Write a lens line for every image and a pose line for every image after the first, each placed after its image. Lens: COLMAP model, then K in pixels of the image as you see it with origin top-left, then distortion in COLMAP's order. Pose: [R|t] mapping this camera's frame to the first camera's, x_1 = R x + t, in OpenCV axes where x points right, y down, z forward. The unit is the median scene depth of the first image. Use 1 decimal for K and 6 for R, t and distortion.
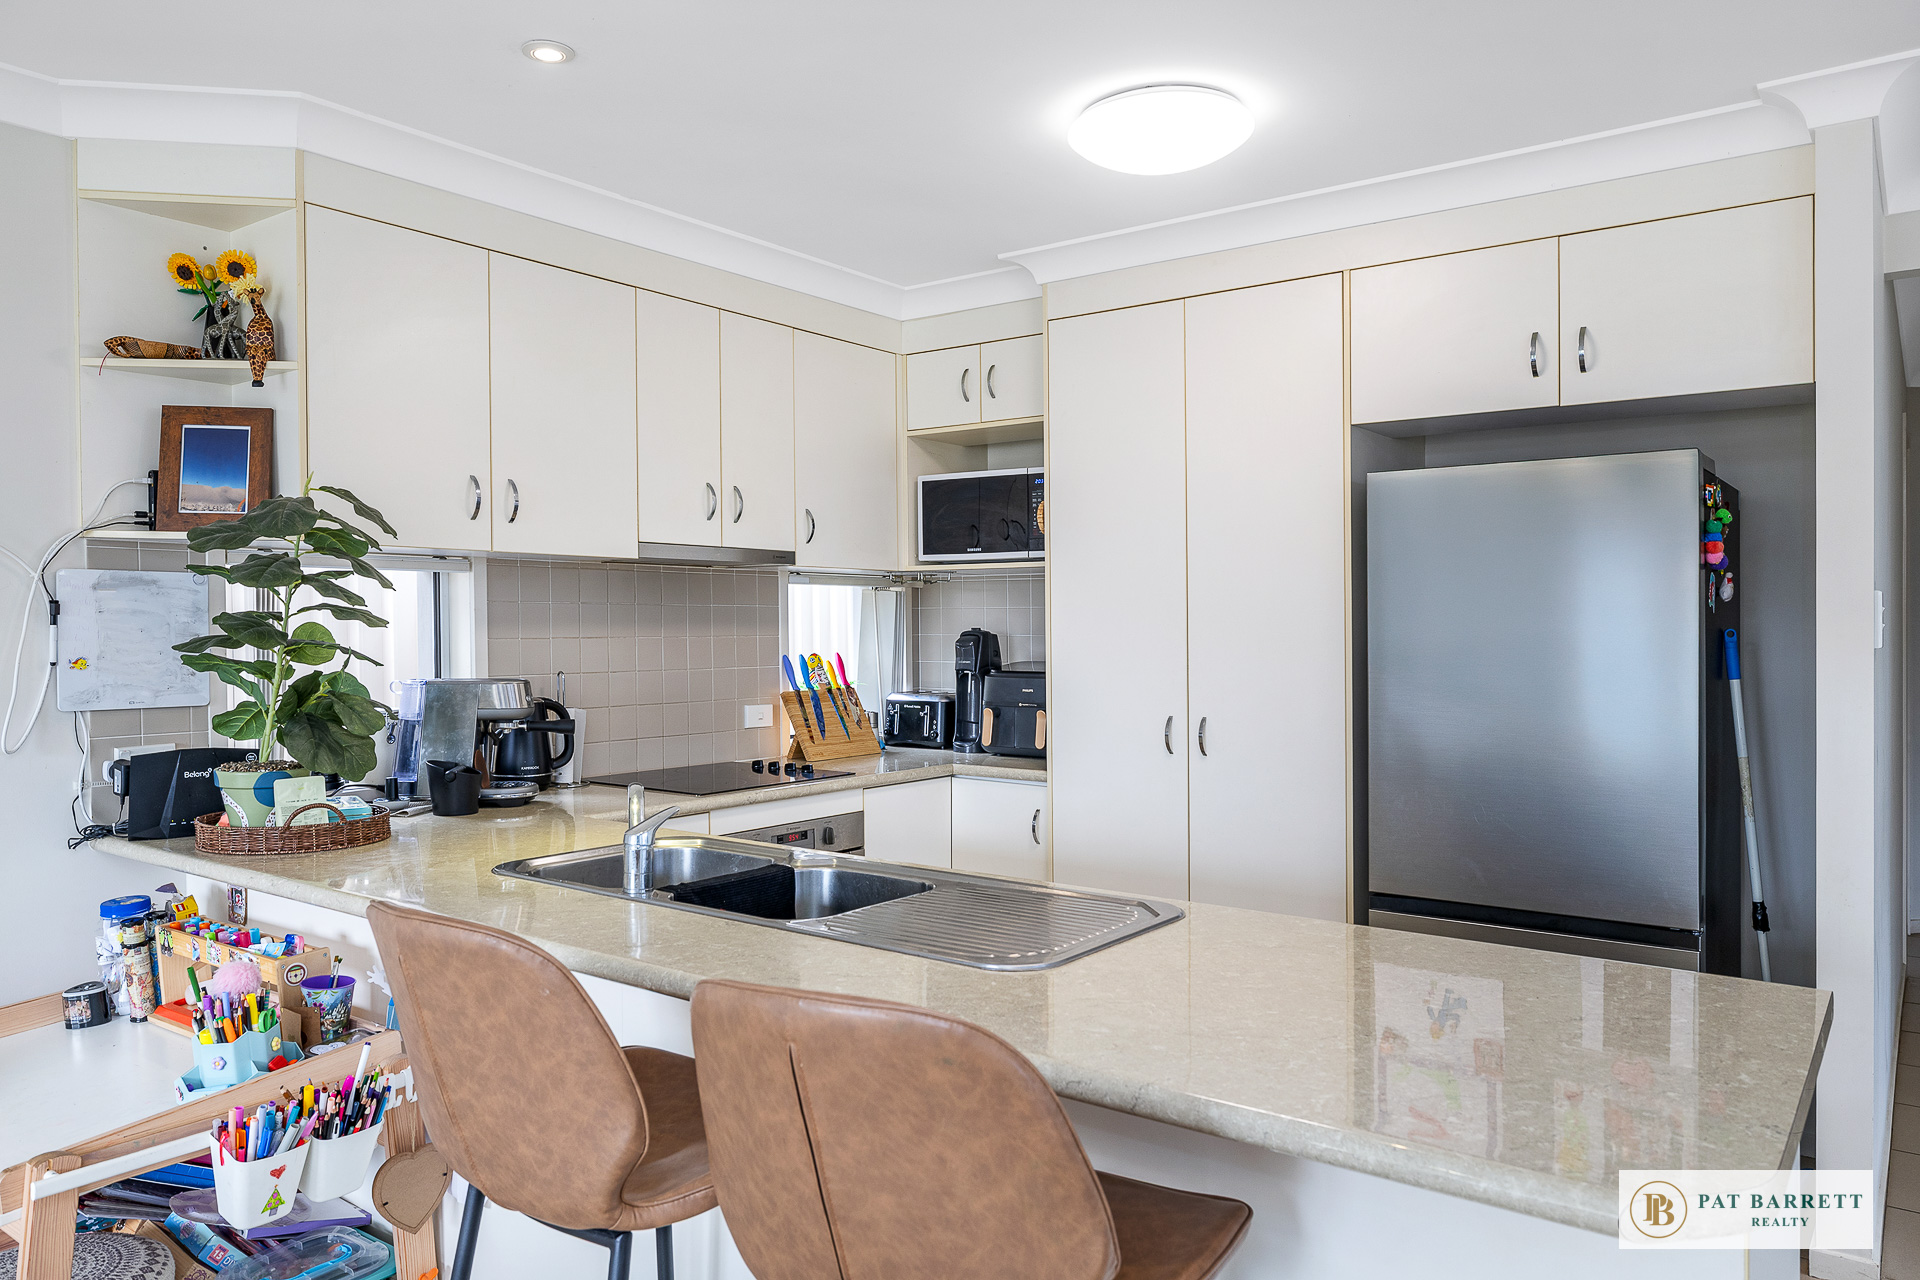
lens RADIAL K [[1302.6, 0, 965.6], [0, 1302.6, 637.8], [0, 0, 1]] dist [-0.003410, 0.000644]
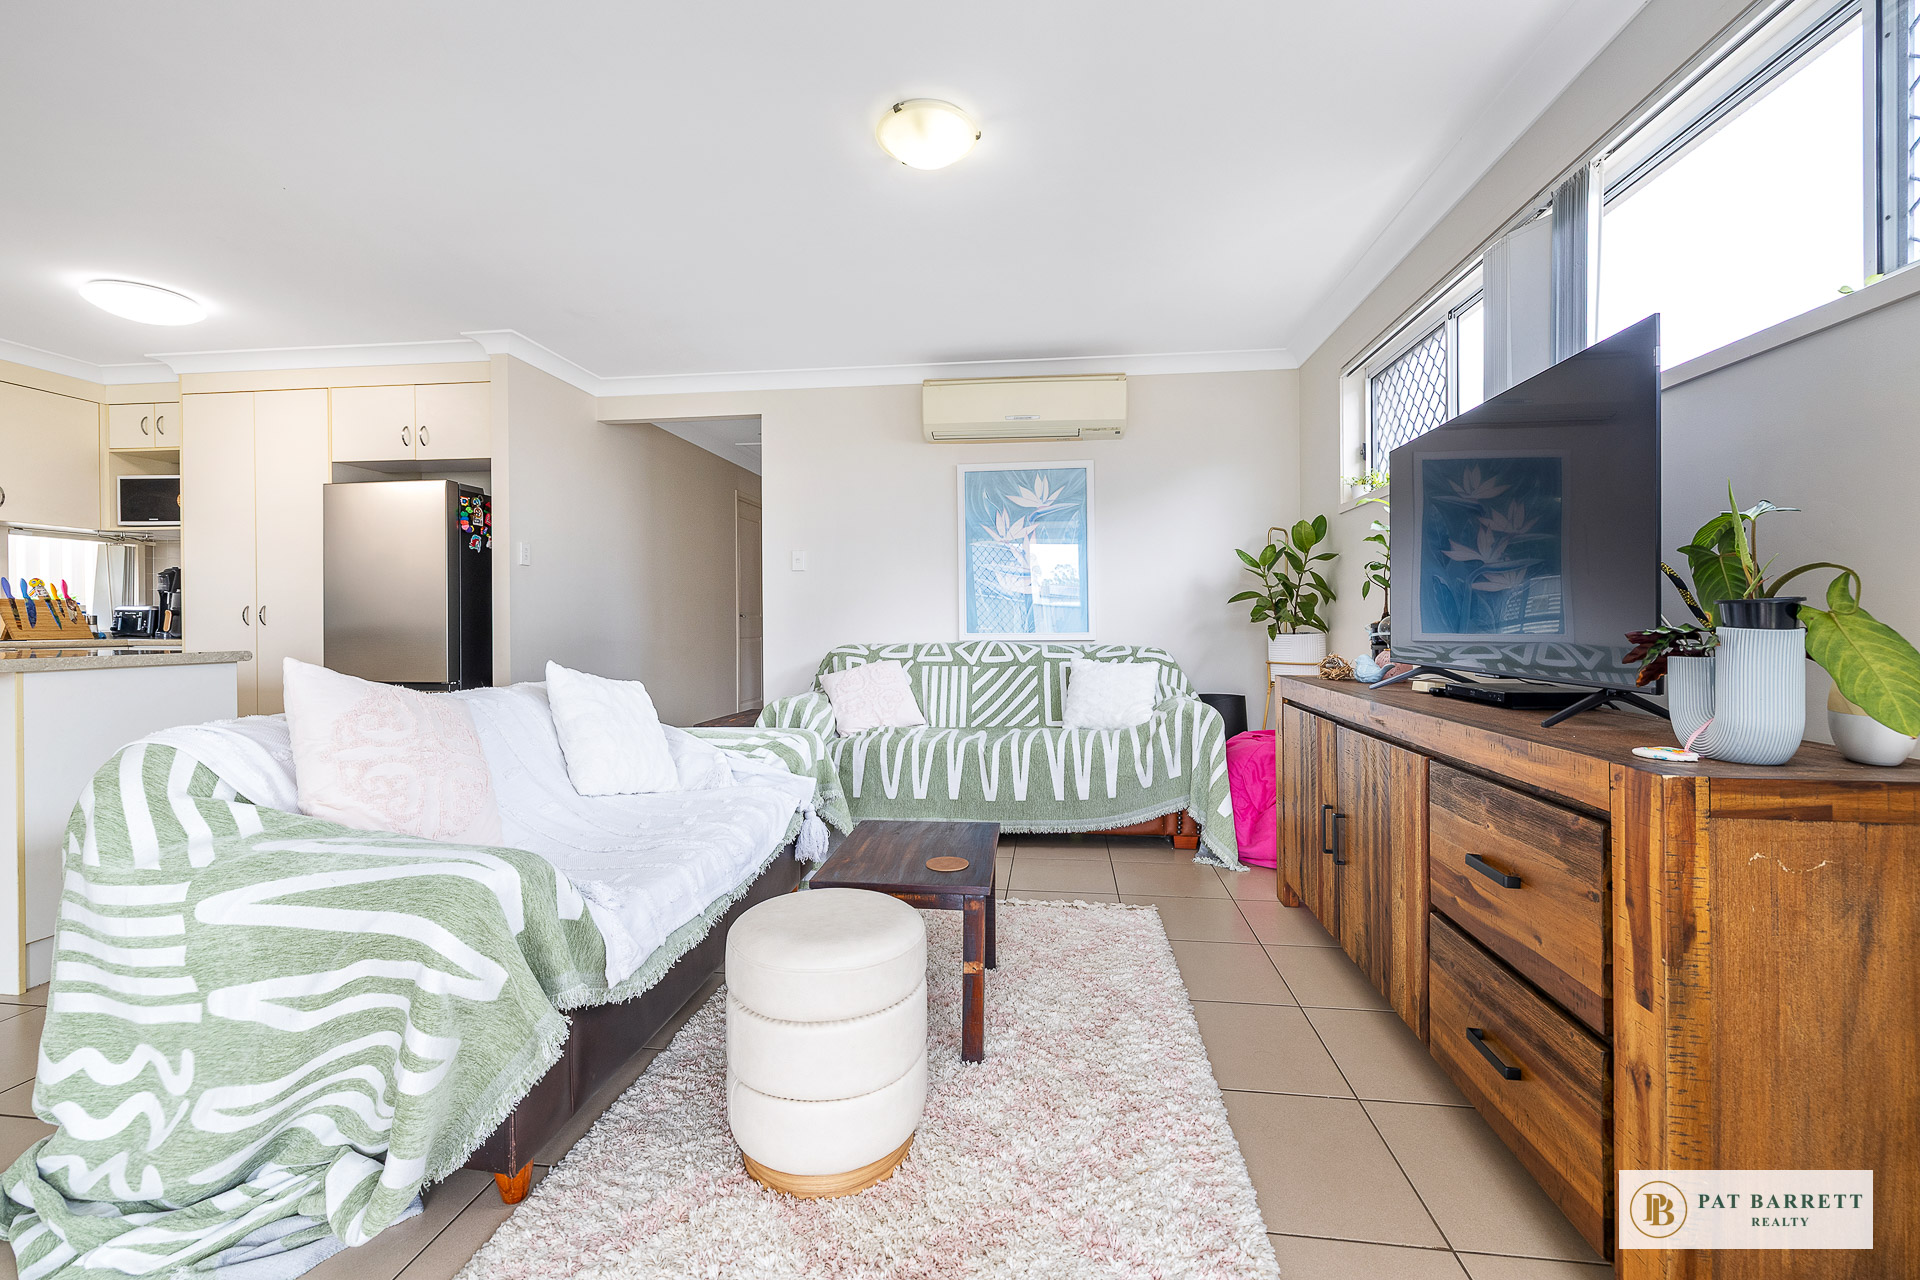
lens RADIAL K [[830.4, 0, 938.0], [0, 830.4, 610.7], [0, 0, 1]] dist [-0.000634, -0.000272]
pose [[0.883103, 0.002489, 0.469173, 0.410463], [0.002666, 0.999943, -0.010324, 0.068518], [-0.469172, 0.010368, 0.883046, -0.478429]]
